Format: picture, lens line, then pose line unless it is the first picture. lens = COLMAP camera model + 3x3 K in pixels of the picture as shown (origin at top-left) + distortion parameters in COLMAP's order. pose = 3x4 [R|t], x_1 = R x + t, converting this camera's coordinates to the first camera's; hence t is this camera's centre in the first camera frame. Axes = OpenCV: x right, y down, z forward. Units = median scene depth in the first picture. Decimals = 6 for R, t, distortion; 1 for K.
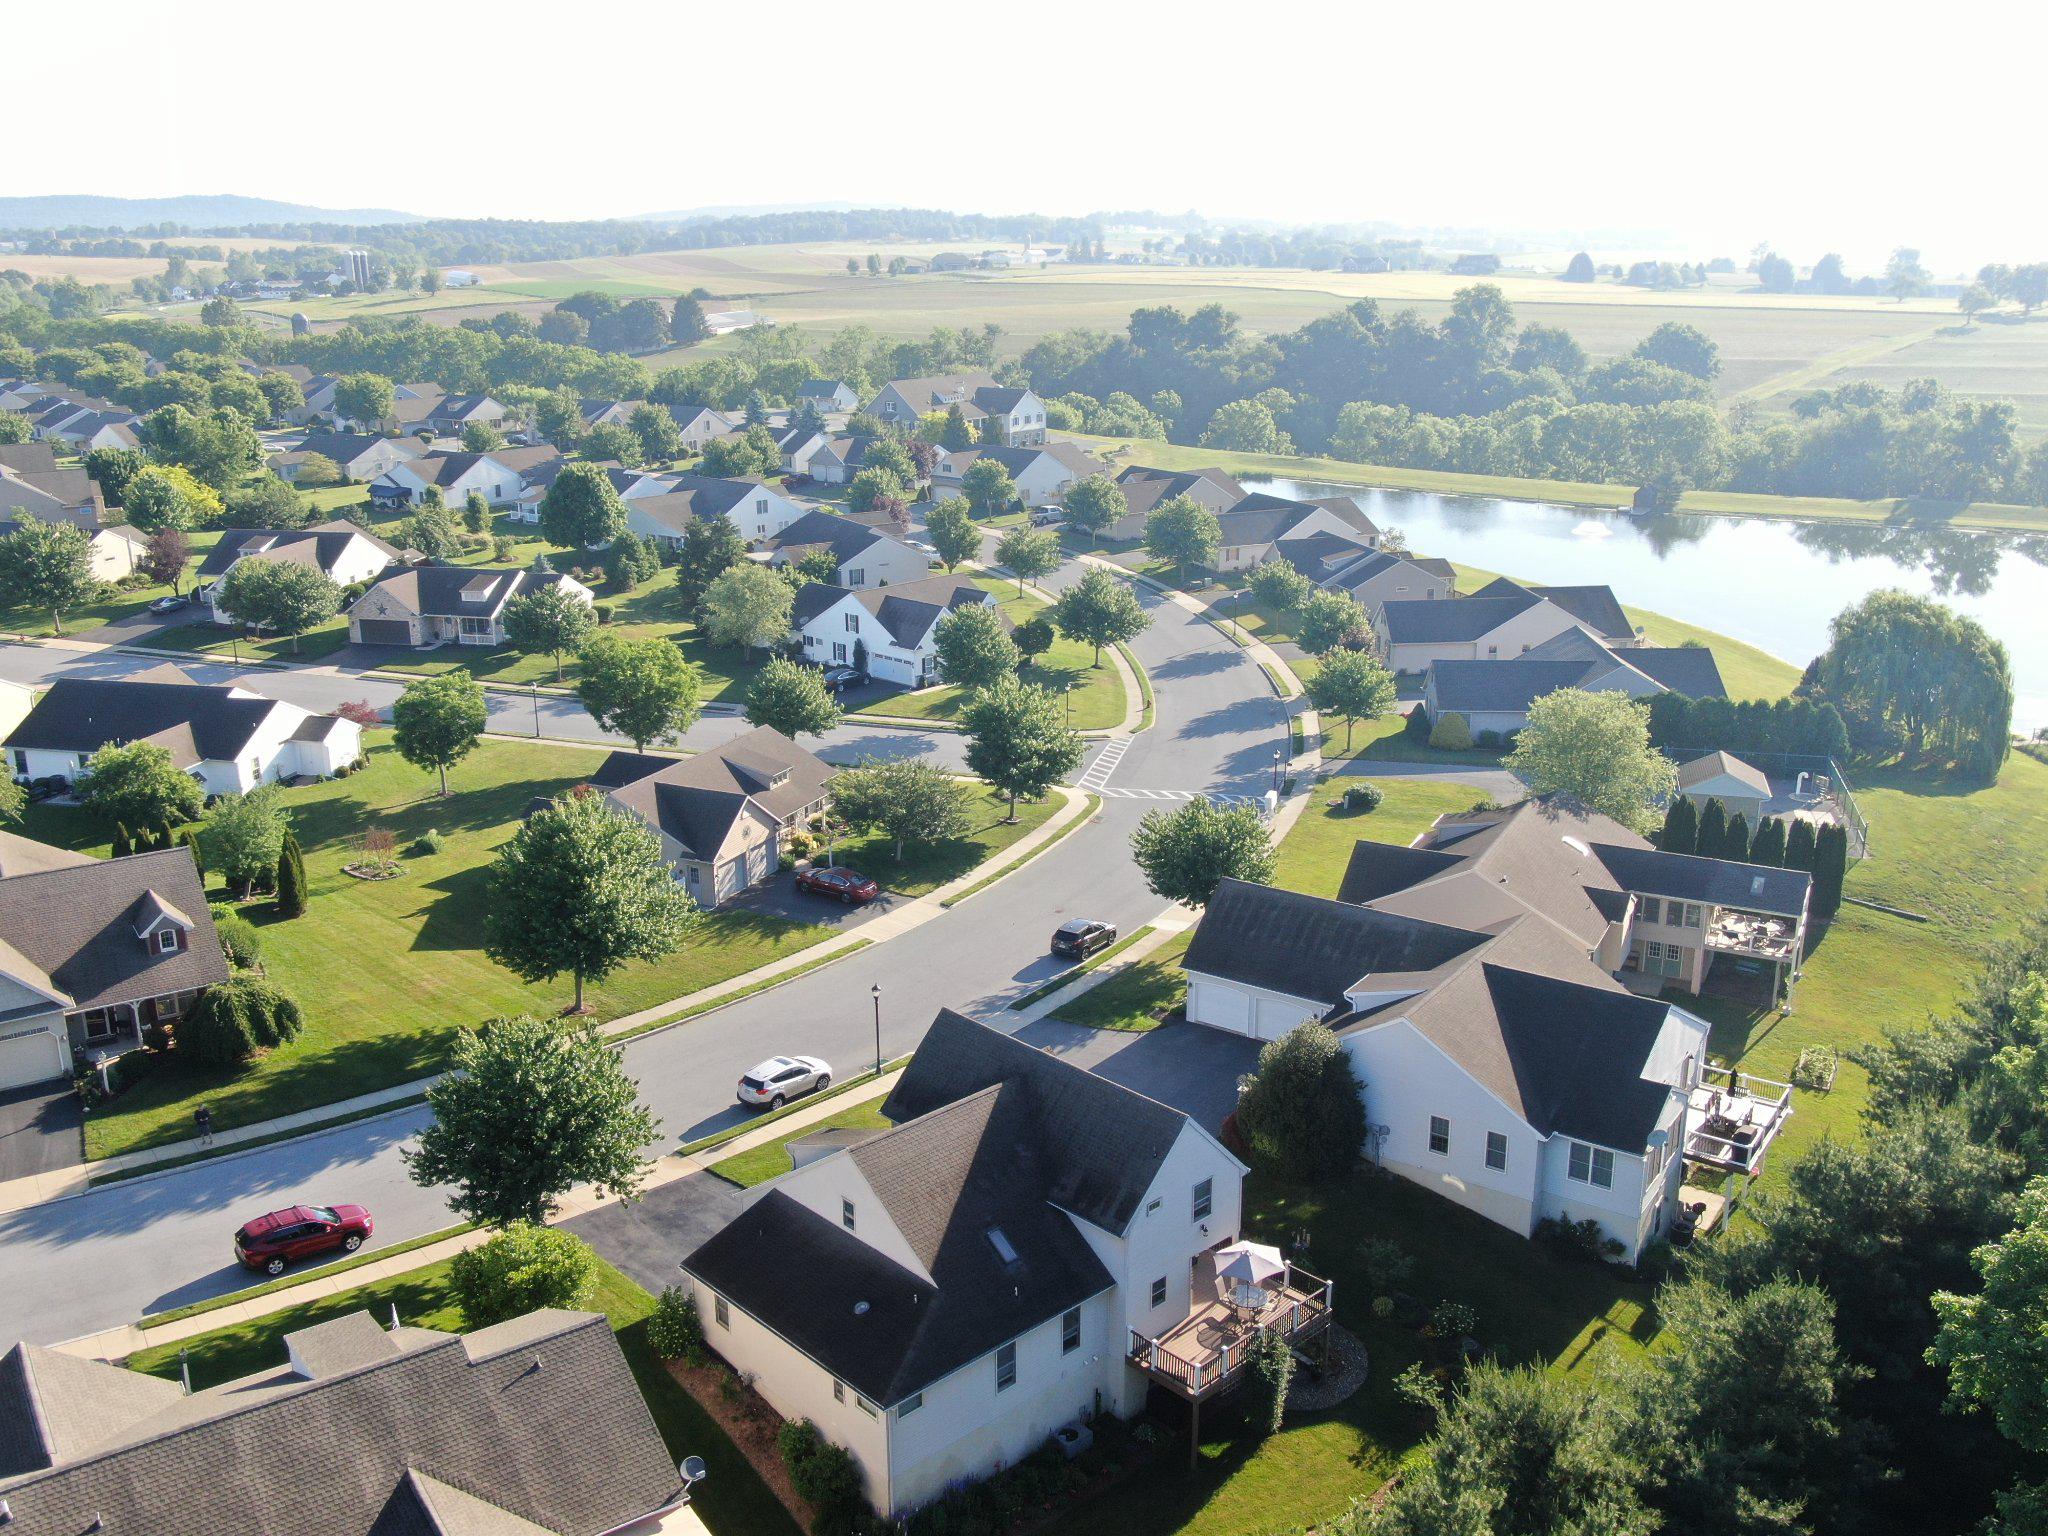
lens RADIAL K [[1816.3, 0, 1011.7], [0, 1816.3, 771.7], [0, 0, 1]] dist [-0.010446, 0.015317]
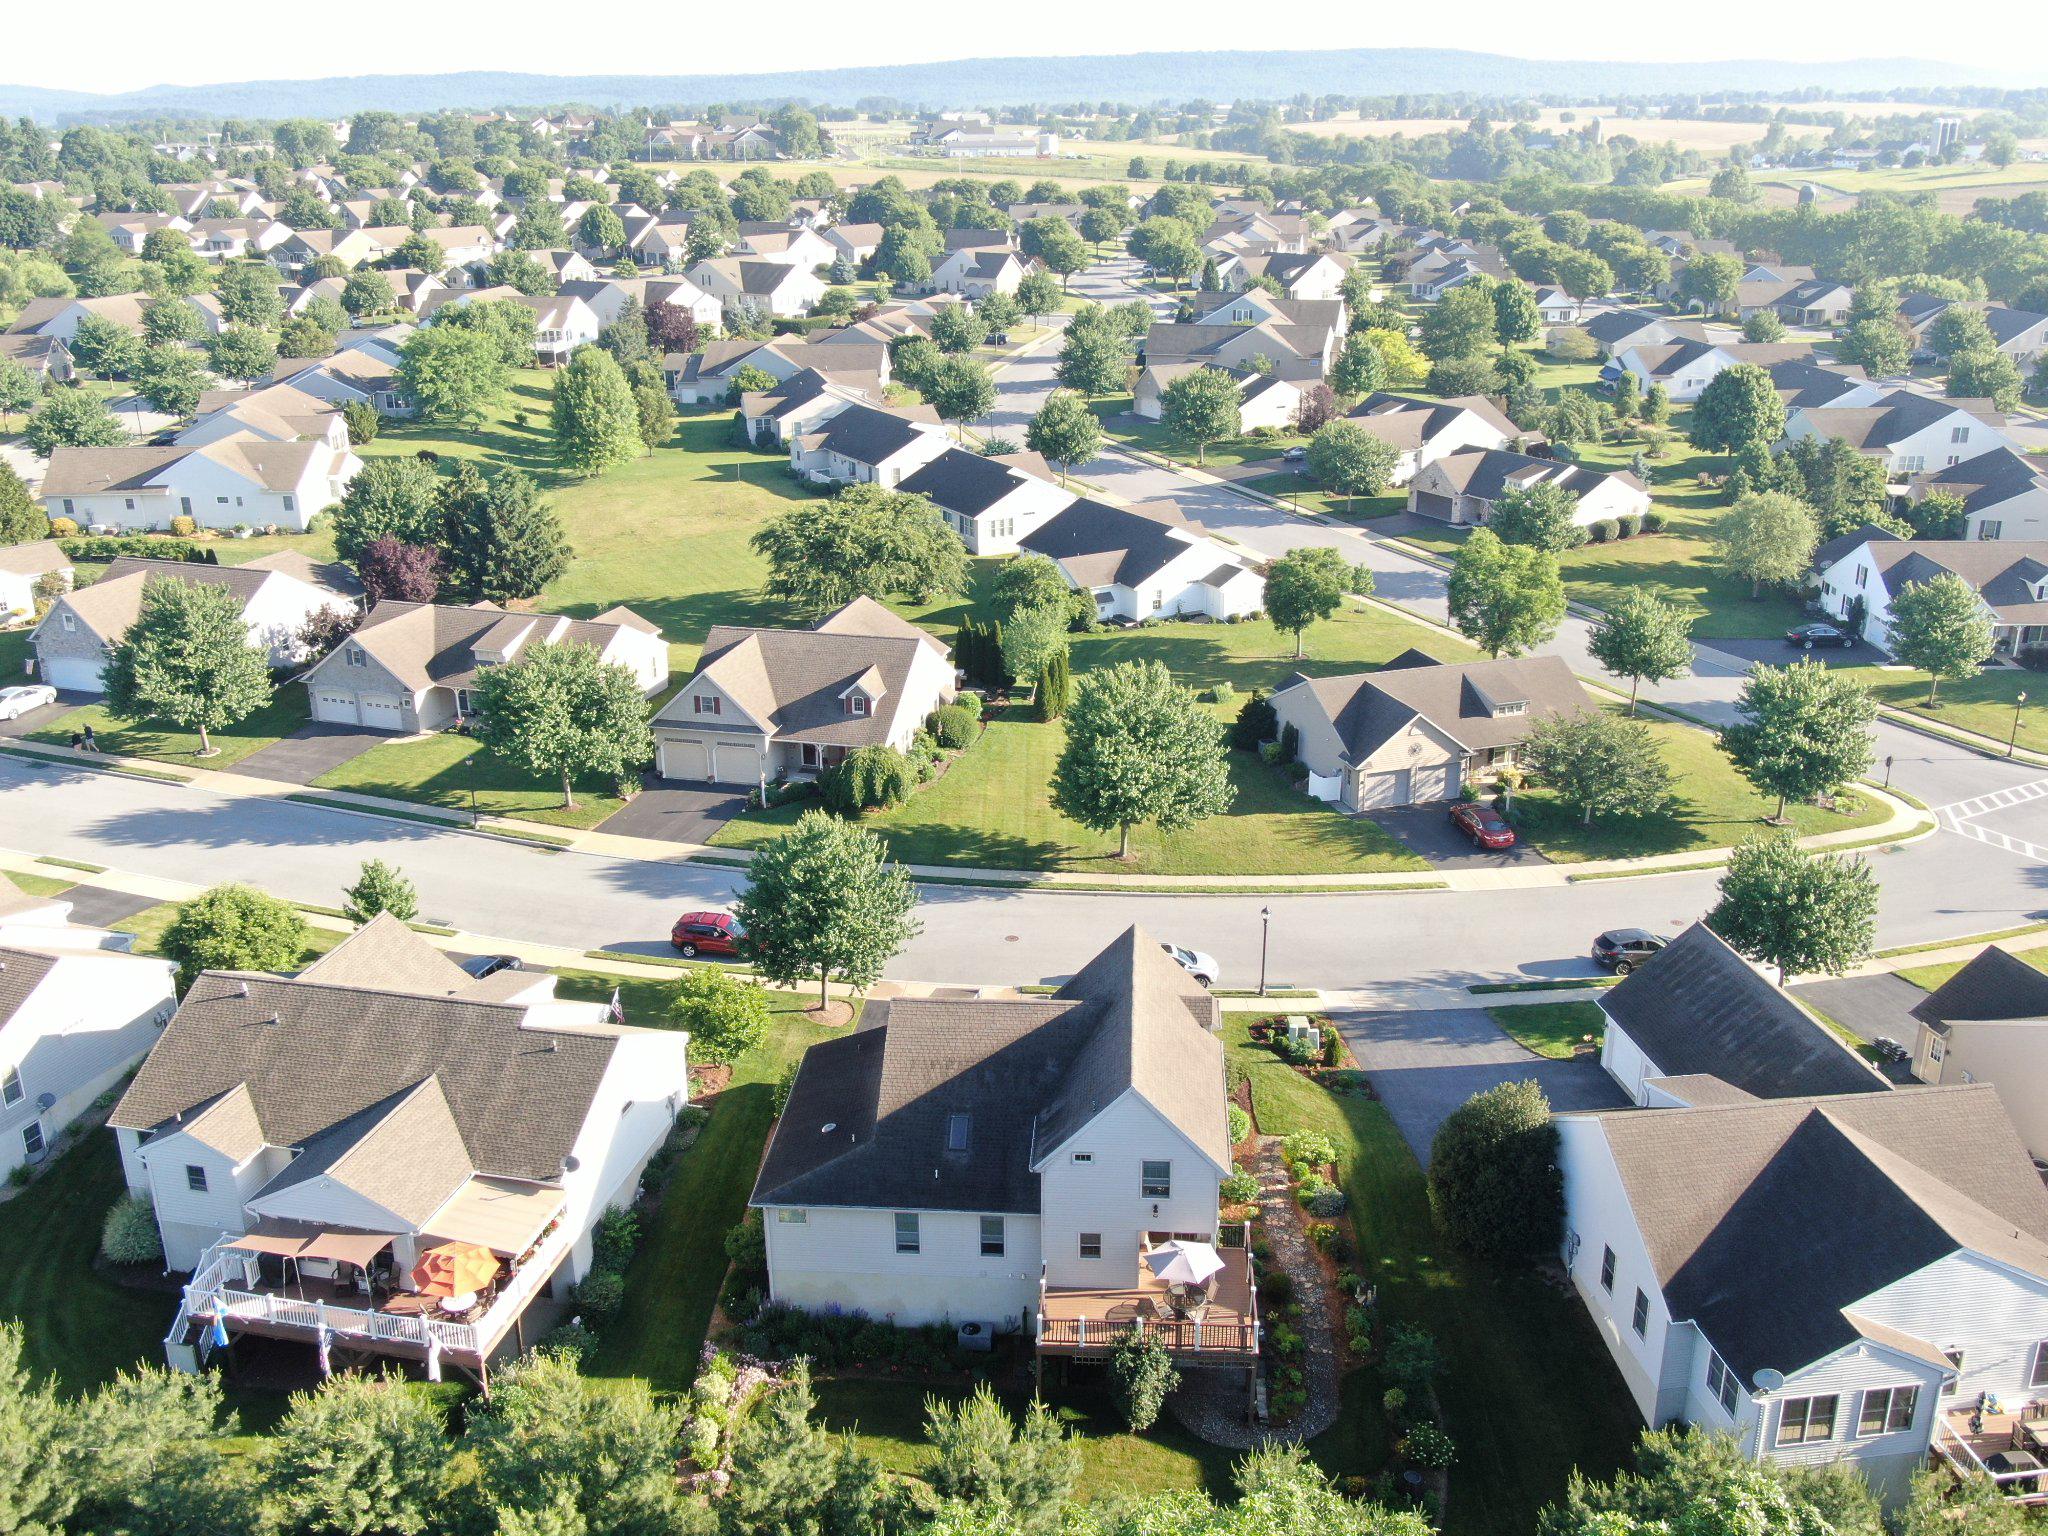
lens RADIAL K [[1816.3, 0, 1011.7], [0, 1816.3, 771.7], [0, 0, 1]] dist [-0.010446, 0.015317]
pose [[0.679678, 0.251464, -0.689060, 0.437137], [-0.204242, 0.967129, 0.151481, -0.067198], [0.704502, 0.037777, 0.708696, 0.171236]]
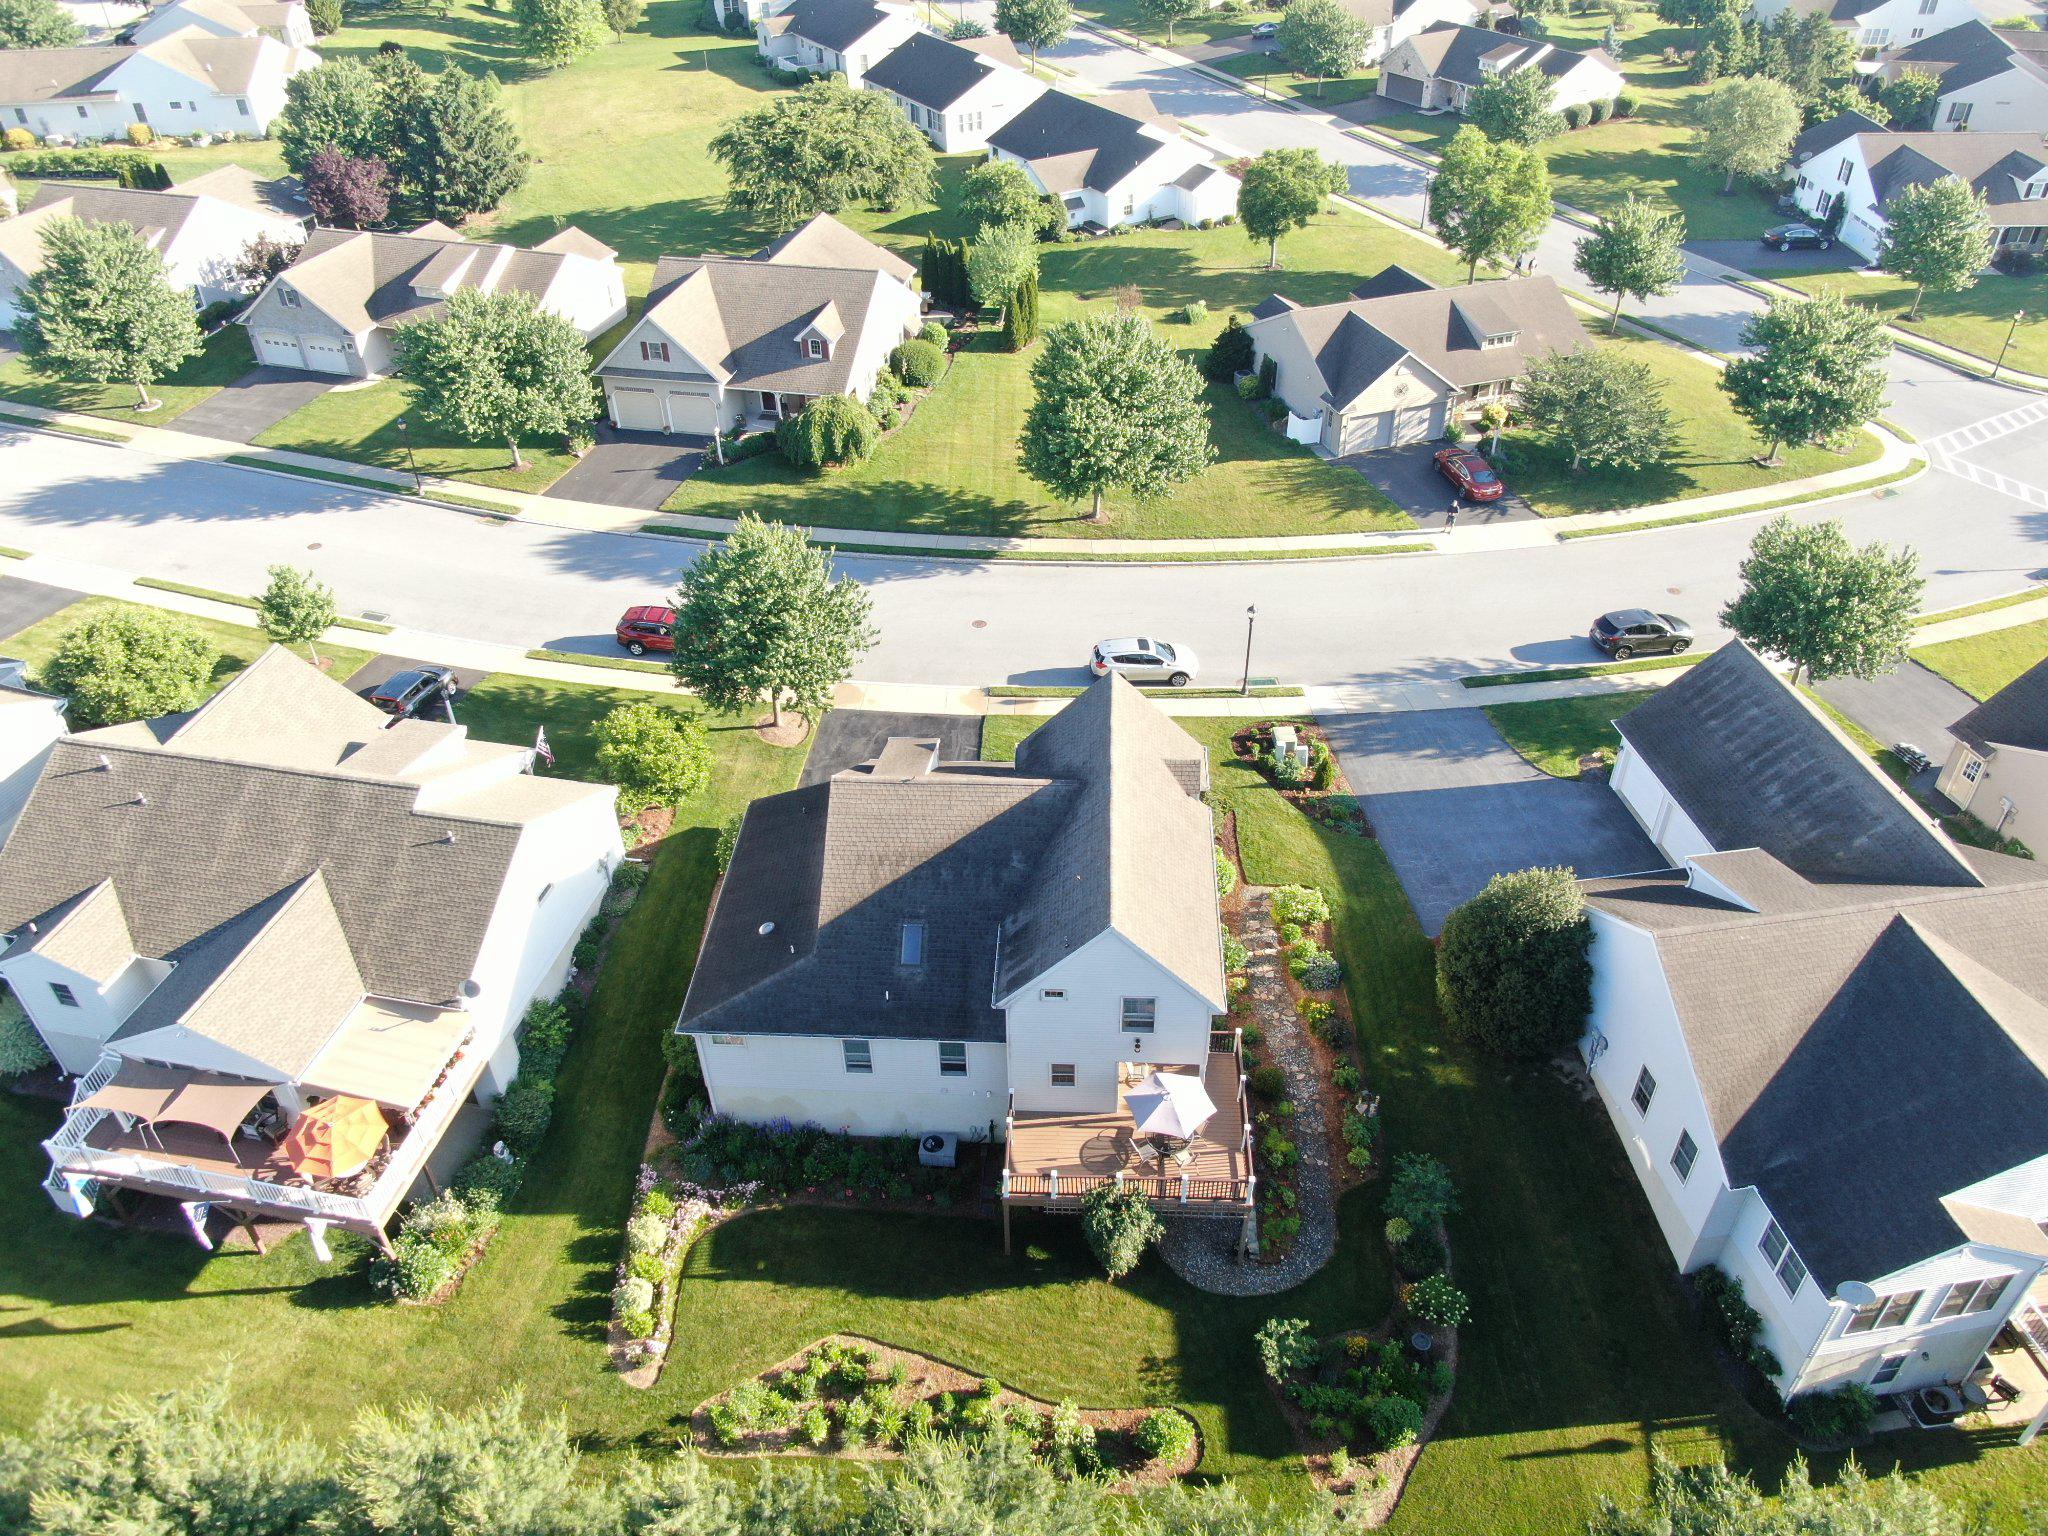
lens RADIAL K [[1467.2, 0, 1019.5], [0, 1467.2, 764.2], [0, 0, 1]] dist [-0.017191, 0.003241]
pose [[0.693773, 0.431640, -0.576512, 0.267699], [-0.191830, 0.882330, 0.429761, -0.094148], [0.694176, -0.187564, 0.694938, 0.343229]]
